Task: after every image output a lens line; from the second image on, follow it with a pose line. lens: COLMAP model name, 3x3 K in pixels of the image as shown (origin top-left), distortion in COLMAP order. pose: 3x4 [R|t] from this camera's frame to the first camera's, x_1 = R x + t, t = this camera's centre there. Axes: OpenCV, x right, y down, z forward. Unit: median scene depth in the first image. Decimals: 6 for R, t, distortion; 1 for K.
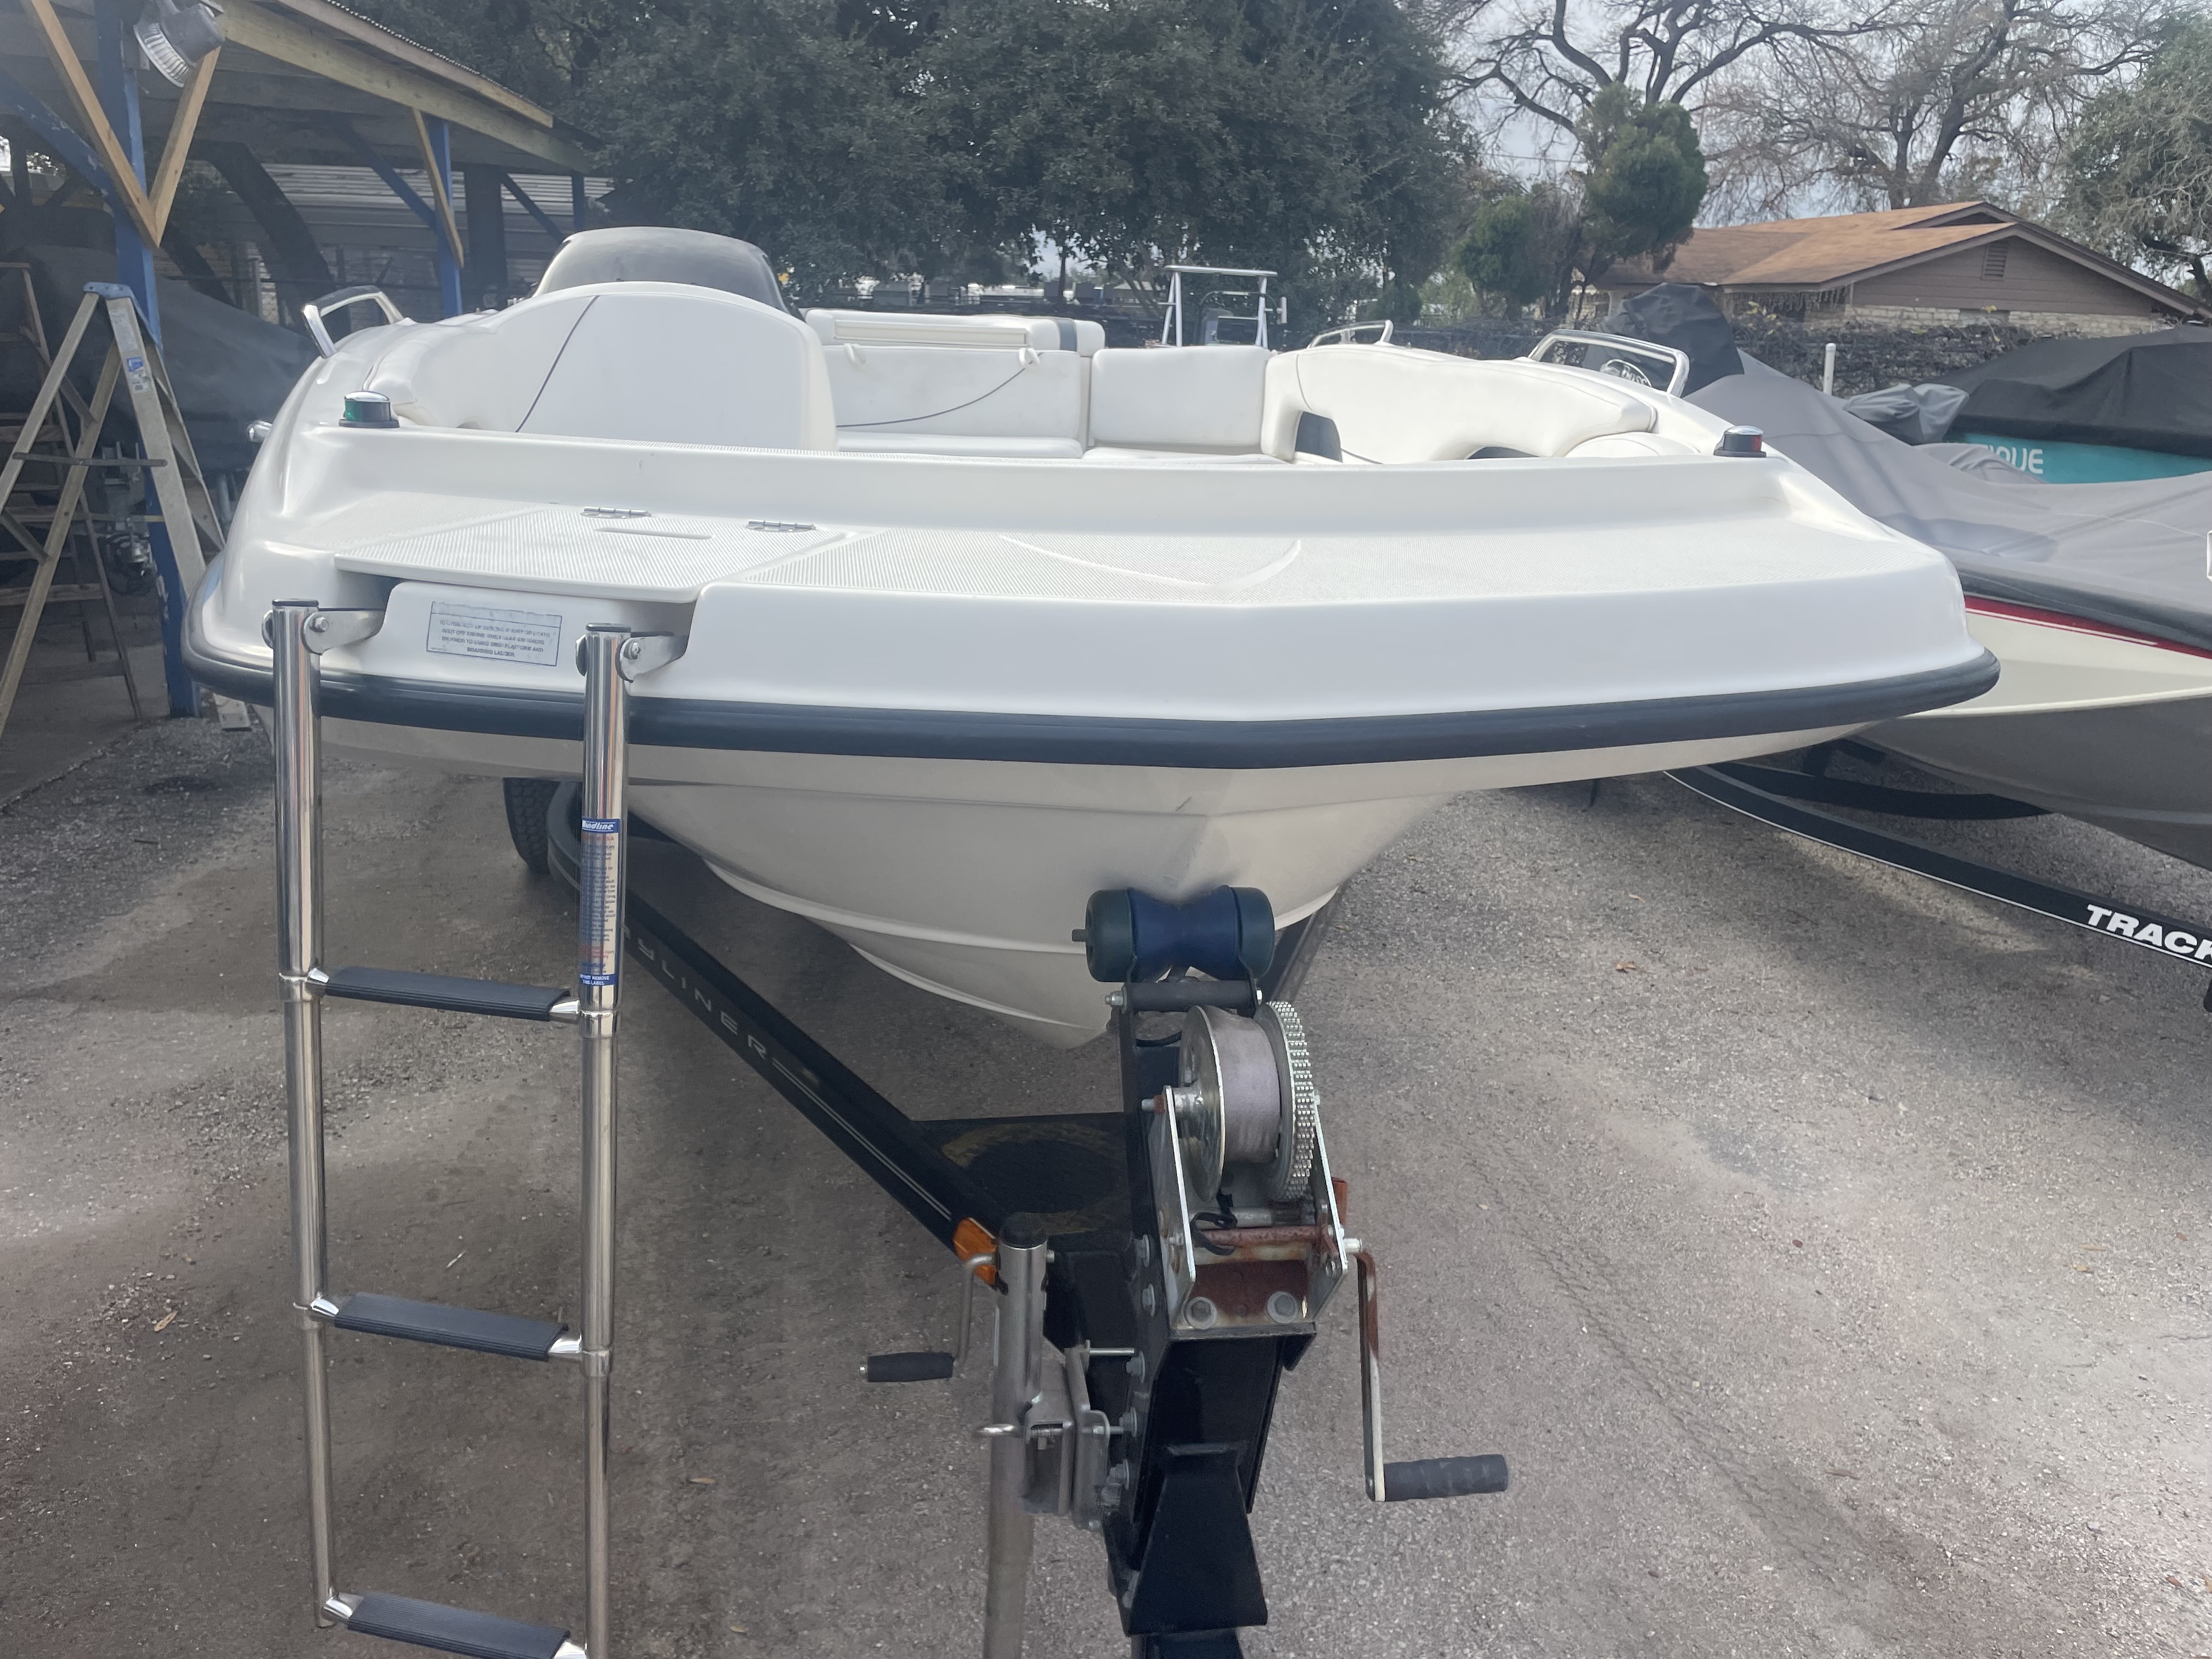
lens RADIAL K [[1701.5, 0, 1104.3], [0, 1701.5, 813.1], [0, 0, 1]] dist [0.095007, -0.131520]
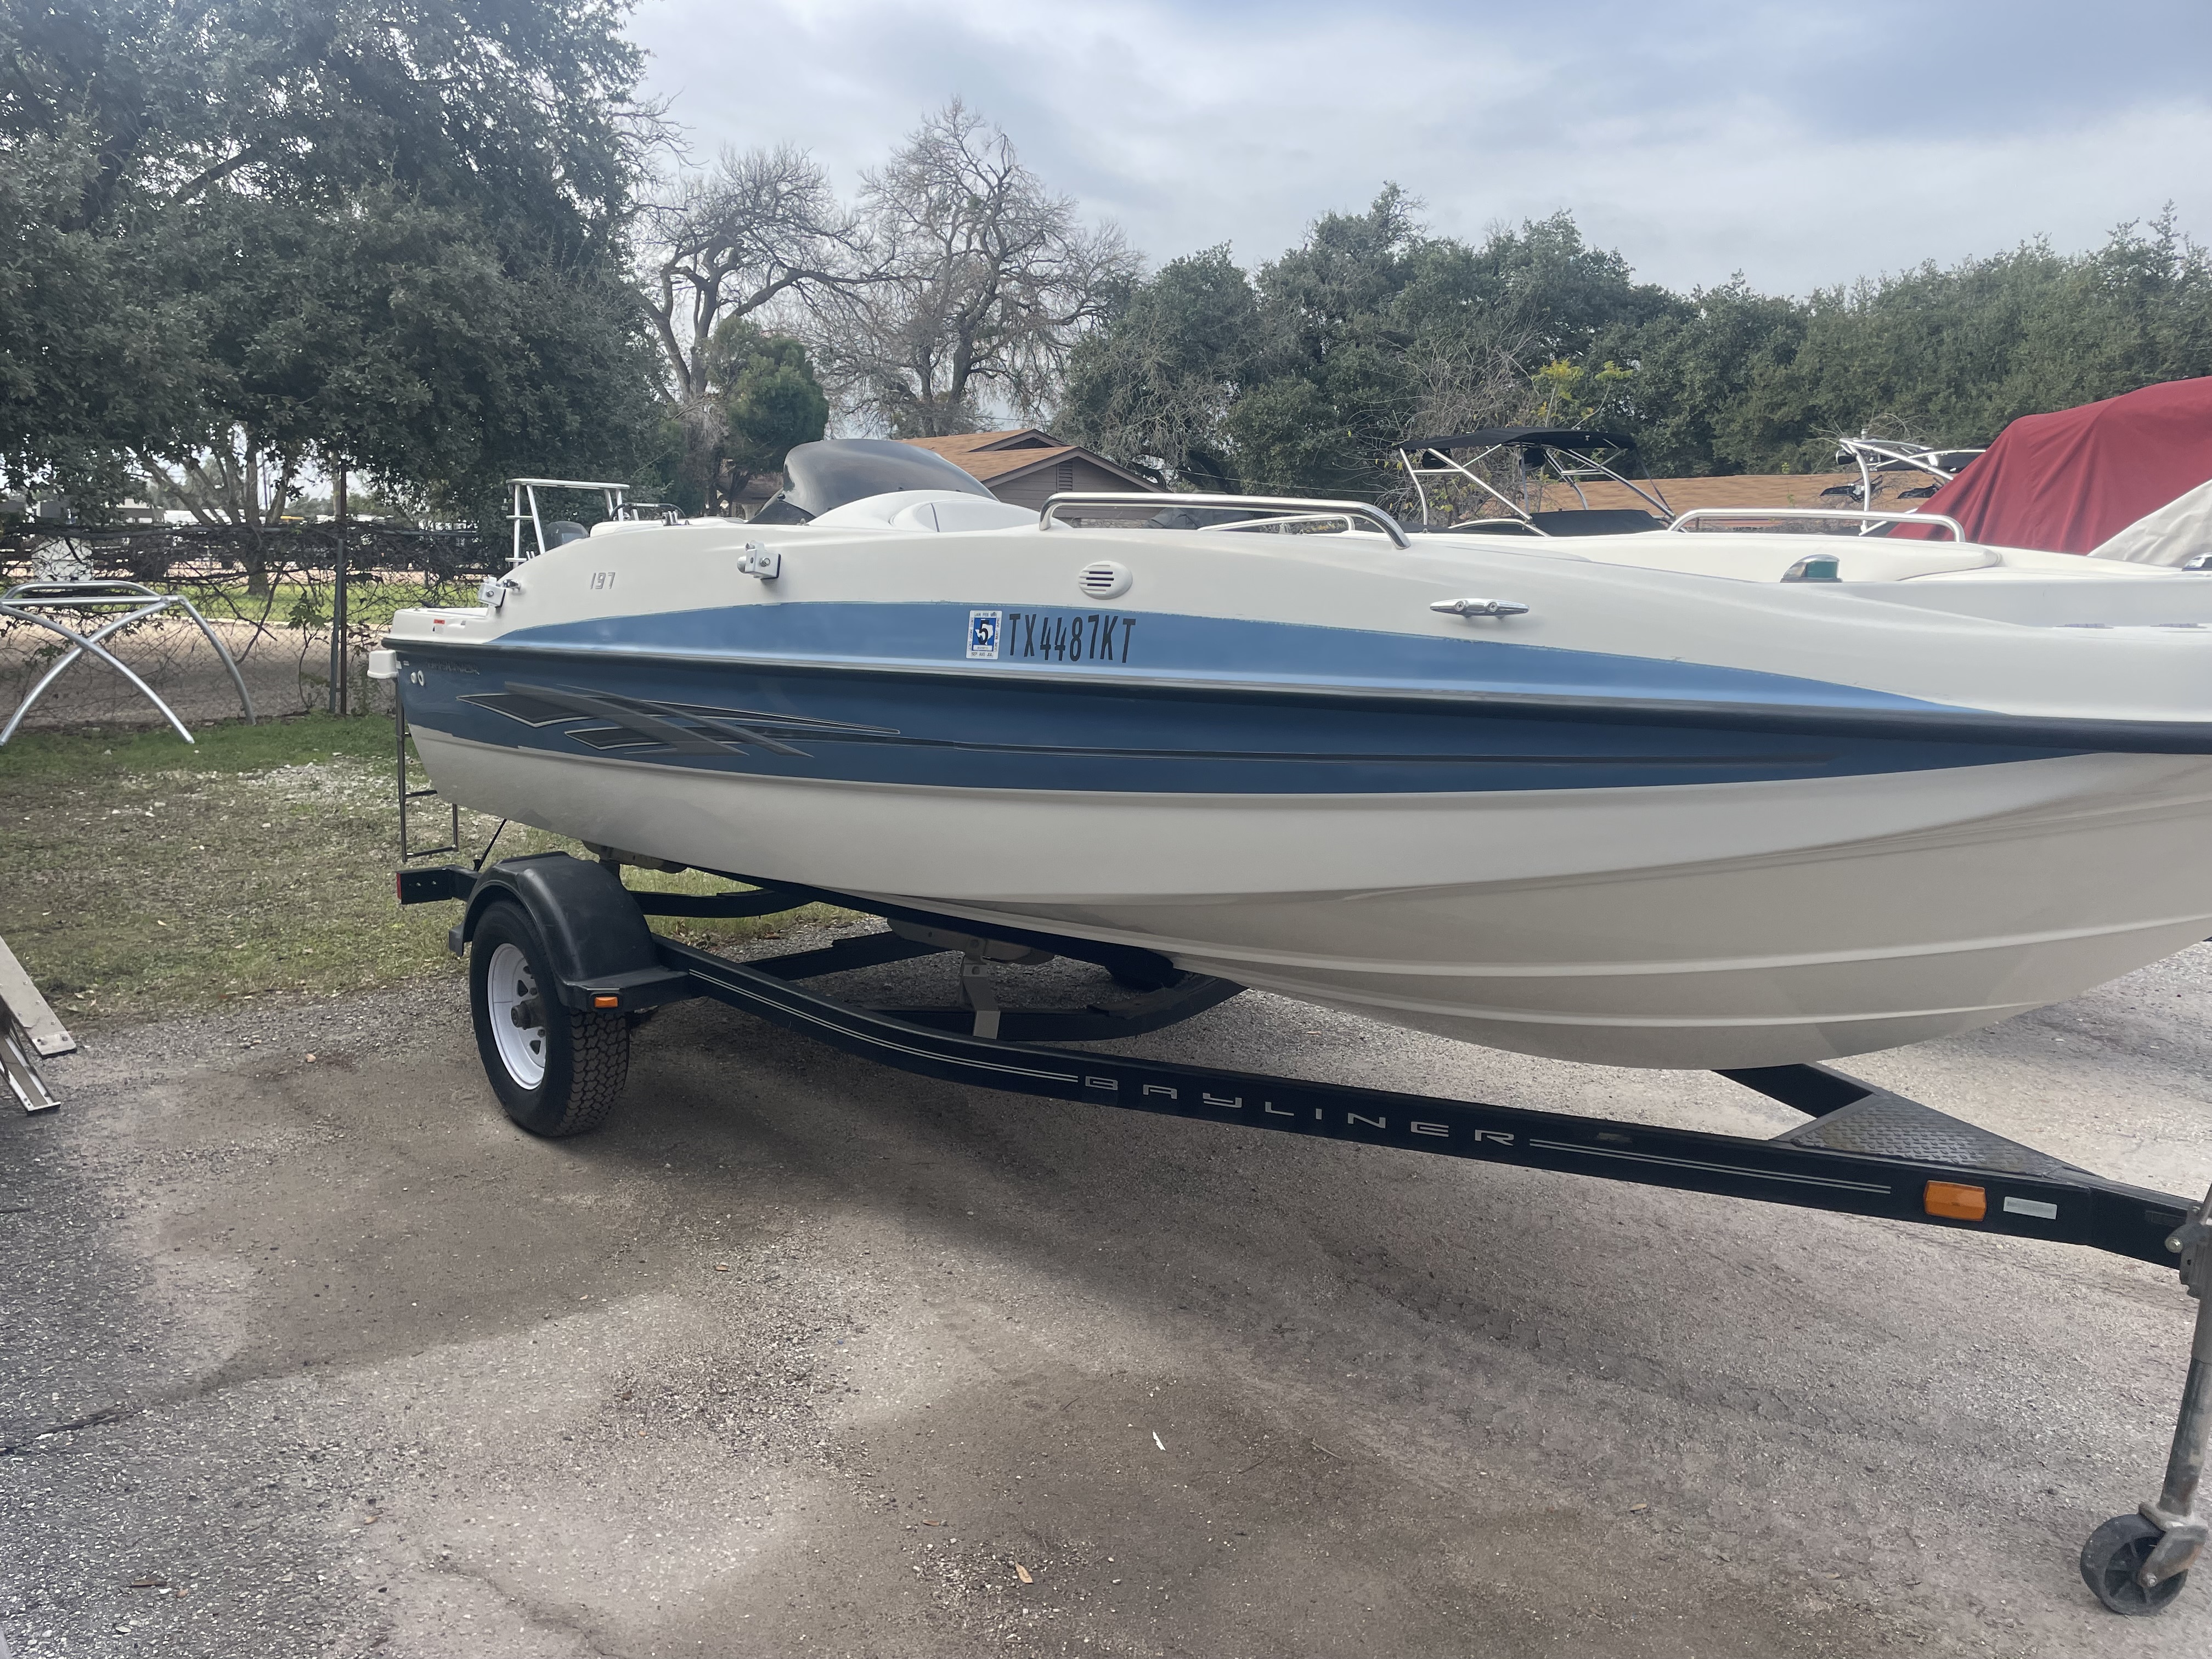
lens RADIAL K [[1716.5, 0, 1106.0], [0, 1716.5, 829.5], [0, 0, 1]] dist [0.087540, -0.118120]
pose [[0.845952, -0.113963, 0.520939, -0.170287], [0.170696, 0.983367, -0.062067, -0.005875], [-0.505200, 0.141428, 0.851335, 0.022989]]
